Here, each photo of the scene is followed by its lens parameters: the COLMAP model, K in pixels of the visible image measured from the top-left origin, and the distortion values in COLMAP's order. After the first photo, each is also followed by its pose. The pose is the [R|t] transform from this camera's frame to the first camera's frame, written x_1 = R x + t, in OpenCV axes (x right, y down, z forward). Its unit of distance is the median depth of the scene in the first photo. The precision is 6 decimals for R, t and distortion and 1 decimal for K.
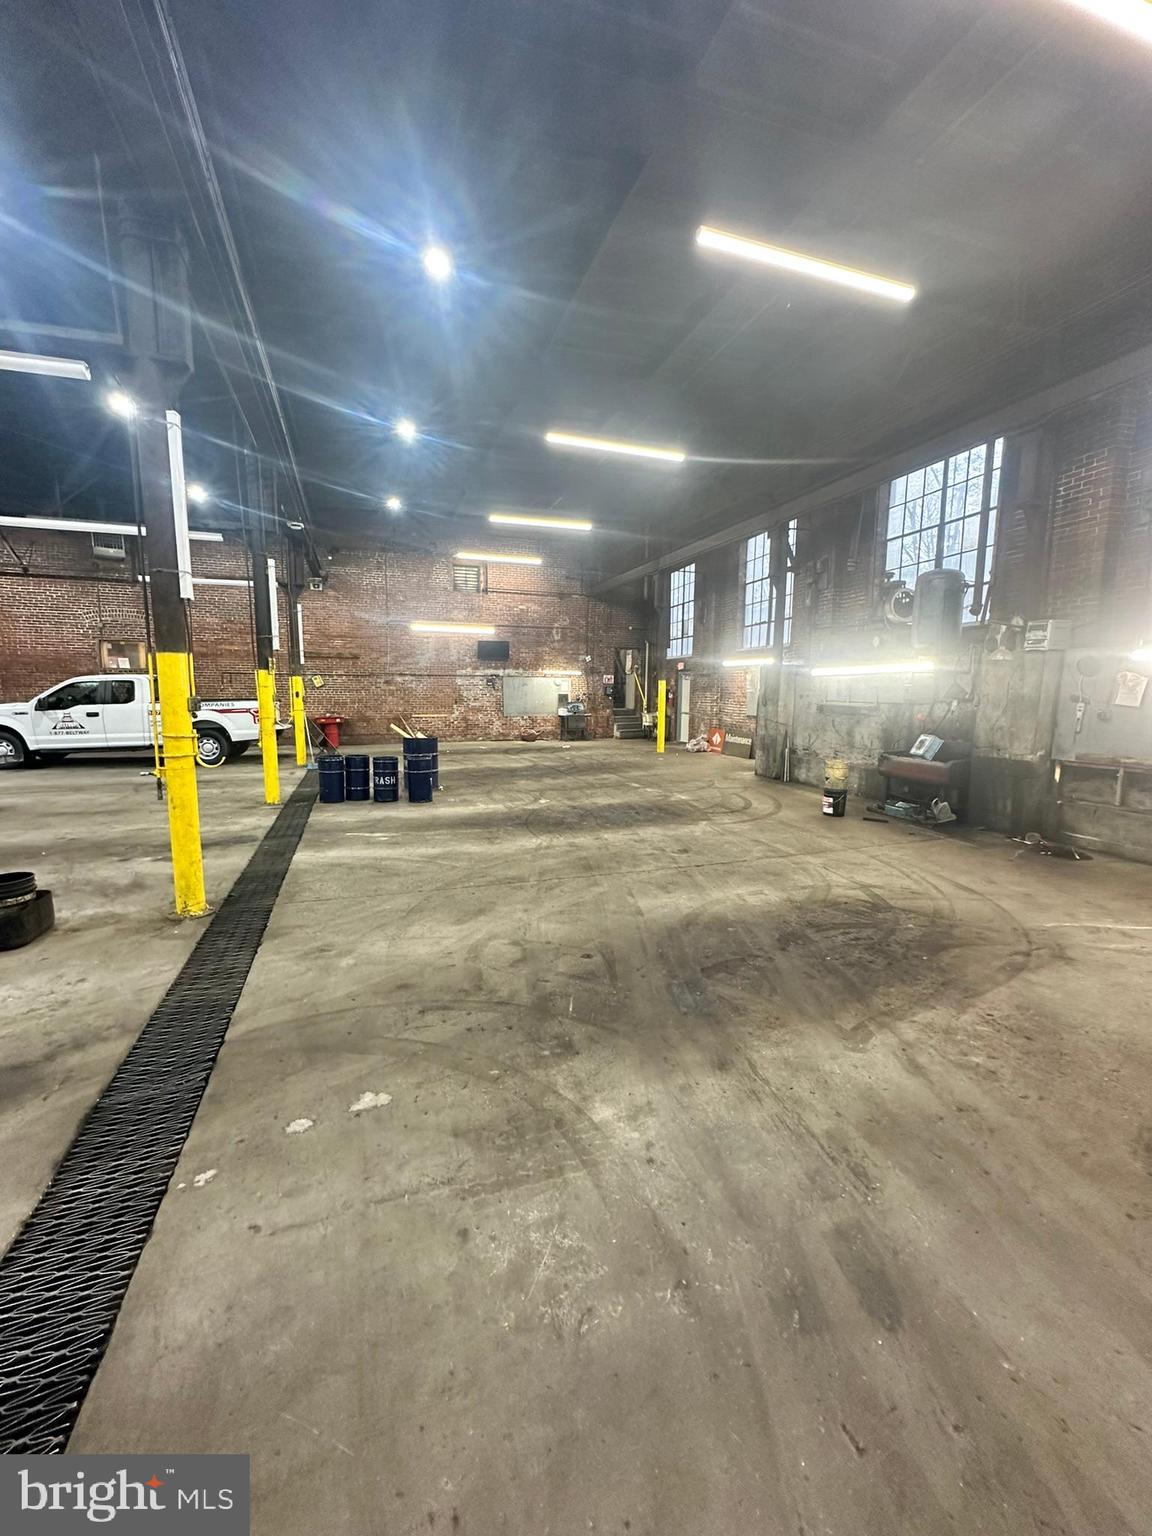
lens RADIAL K [[612.1, 0, 579.1], [0, 612.1, 769.7], [0, 0, 1]] dist [-0.005141, 0.000910]
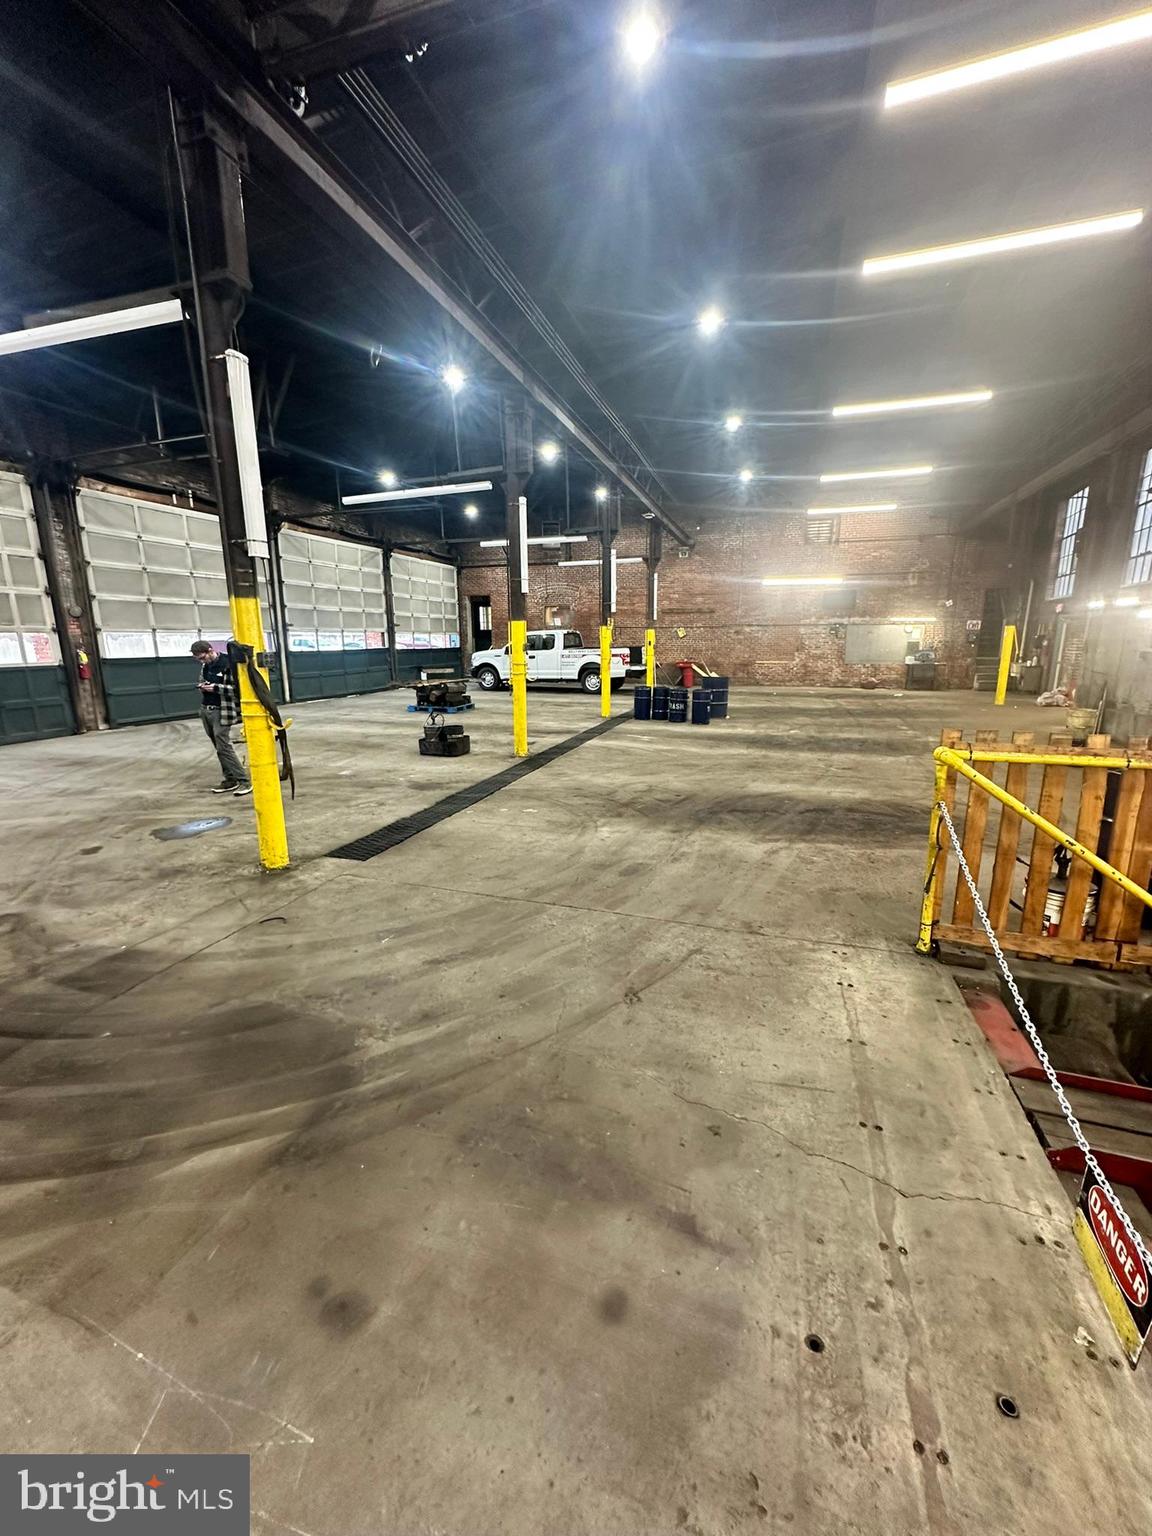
lens RADIAL K [[612.1, 0, 579.1], [0, 612.1, 769.7], [0, 0, 1]] dist [-0.005141, 0.000910]
pose [[0.793005, 0.117206, -0.597834, 0.282325], [-0.068730, 0.992266, 0.103367, 0.026030], [0.605326, -0.040881, 0.794927, -0.183652]]
